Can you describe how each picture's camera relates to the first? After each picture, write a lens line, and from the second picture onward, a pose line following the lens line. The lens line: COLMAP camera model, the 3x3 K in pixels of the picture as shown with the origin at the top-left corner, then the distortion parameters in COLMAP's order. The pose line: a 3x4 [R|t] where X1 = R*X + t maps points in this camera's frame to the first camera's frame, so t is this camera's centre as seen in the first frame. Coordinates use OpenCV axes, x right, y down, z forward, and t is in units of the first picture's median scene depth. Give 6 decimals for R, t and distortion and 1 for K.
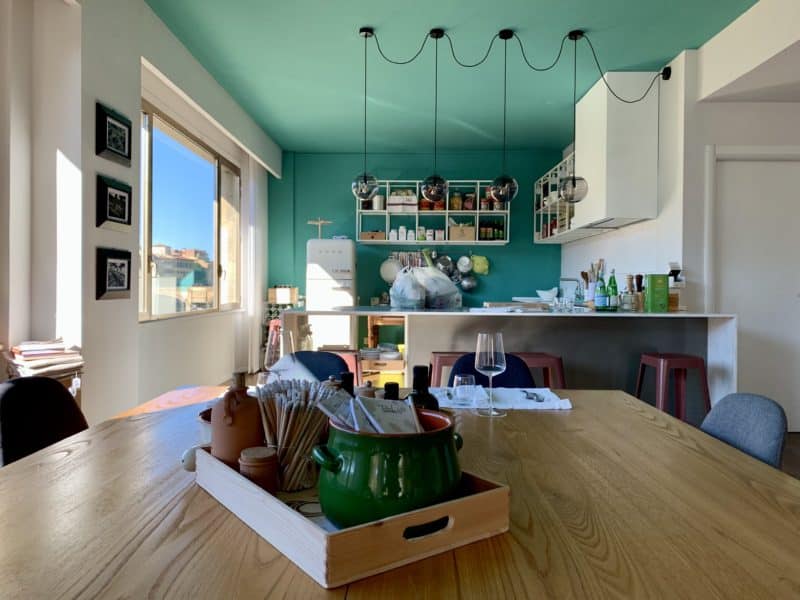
lens RADIAL K [[622.7, 0, 378.4], [0, 622.7, 298.1], [0, 0, 1]] dist [0.035592, -0.018175]
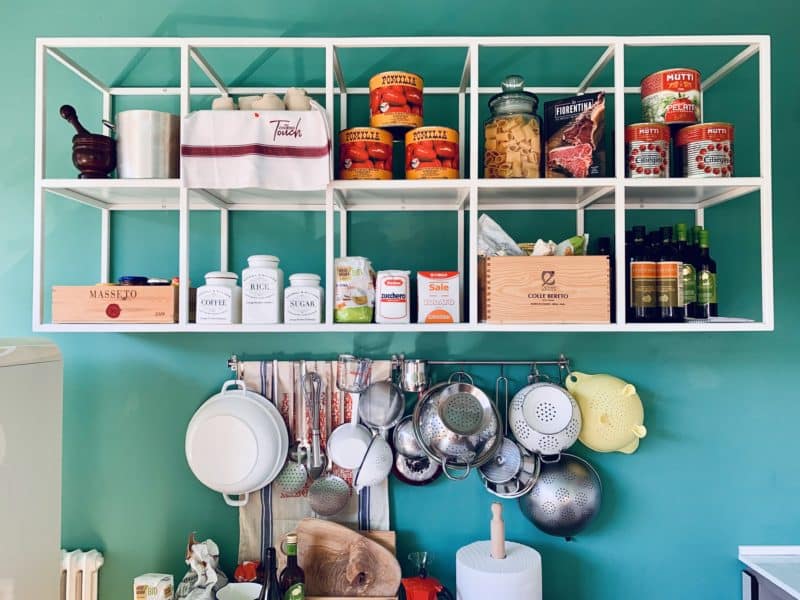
lens RADIAL K [[622.7, 0, 392.2], [0, 622.7, 299.2], [0, 0, 1]] dist [0.035592, -0.018175]
pose [[0.998483, -0.010882, 0.053971, 0.070992], [0.013012, 0.999144, -0.039274, -0.092049], [-0.053498, 0.039917, 0.997770, 0.789095]]
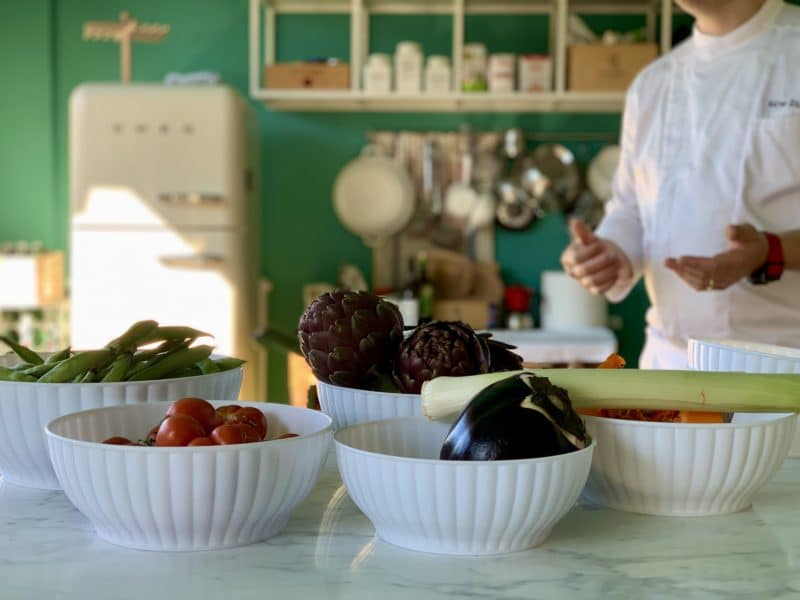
lens RADIAL K [[1181.3, 0, 403.3], [0, 1181.3, 305.1], [0, 0, 1]] dist [0.009794, 0.000000]
pose [[0.999647, -0.004194, 0.026247, 0.021083], [0.002503, 0.997937, 0.064157, -0.028642], [-0.026462, -0.064069, 0.997595, 0.439525]]
